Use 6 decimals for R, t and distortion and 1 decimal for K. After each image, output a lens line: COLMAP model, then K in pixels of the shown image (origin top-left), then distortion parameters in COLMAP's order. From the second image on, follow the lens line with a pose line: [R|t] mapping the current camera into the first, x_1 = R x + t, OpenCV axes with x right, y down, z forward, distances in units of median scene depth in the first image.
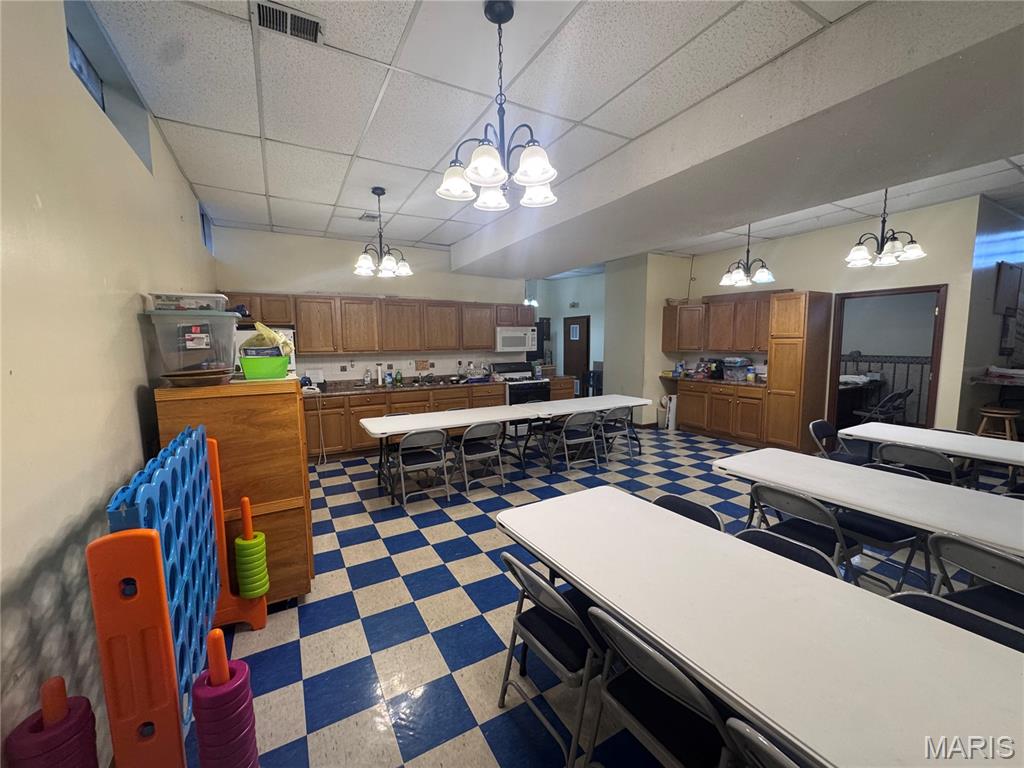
lens RADIAL K [[413.4, 0, 512.0], [0, 413.4, 385.5], [0, 0, 1]] dist [-0.000595, 0.000243]
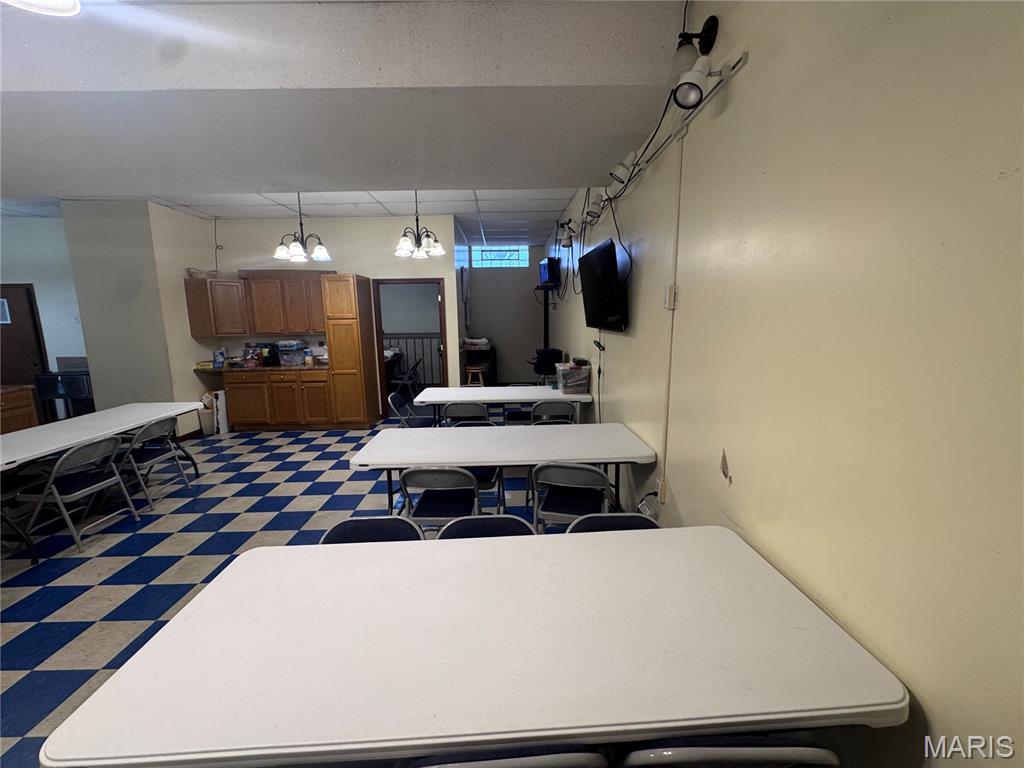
lens RADIAL K [[413.4, 0, 511.6], [0, 413.4, 384.9], [0, 0, 1]] dist [-0.000595, 0.000243]
pose [[0.480103, -0.141902, 0.865659, -0.041240], [0.105750, 0.988995, 0.103470, -0.014309], [-0.870815, 0.041867, 0.489826, 0.133671]]
